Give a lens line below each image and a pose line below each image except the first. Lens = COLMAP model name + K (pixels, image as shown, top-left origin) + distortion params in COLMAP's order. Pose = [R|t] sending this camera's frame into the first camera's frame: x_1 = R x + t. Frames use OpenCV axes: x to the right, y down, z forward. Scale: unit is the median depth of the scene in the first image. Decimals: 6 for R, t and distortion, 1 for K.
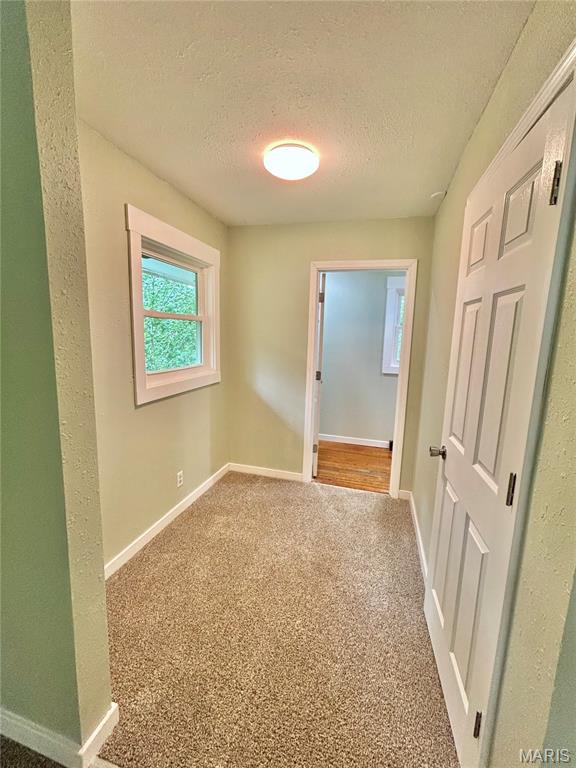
lens RADIAL K [[314.1, 0, 291.9], [0, 314.1, 378.8], [0, 0, 1]] dist [0.000903, -0.000664]
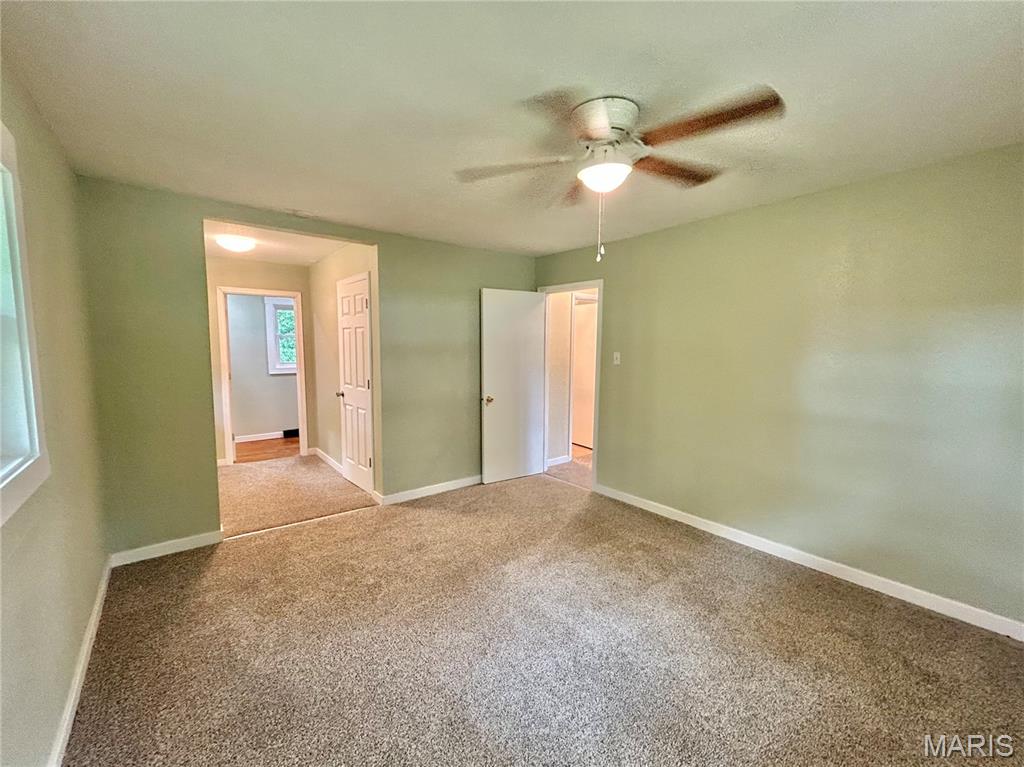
lens RADIAL K [[418.8, 0, 512.5], [0, 418.8, 379.5], [0, 0, 1]] dist [0.000903, -0.000664]
pose [[0.578749, -0.097022, 0.809713, -0.697119], [0.133273, 0.990802, 0.023462, 0.128739], [-0.804542, 0.094334, 0.586356, -0.986155]]
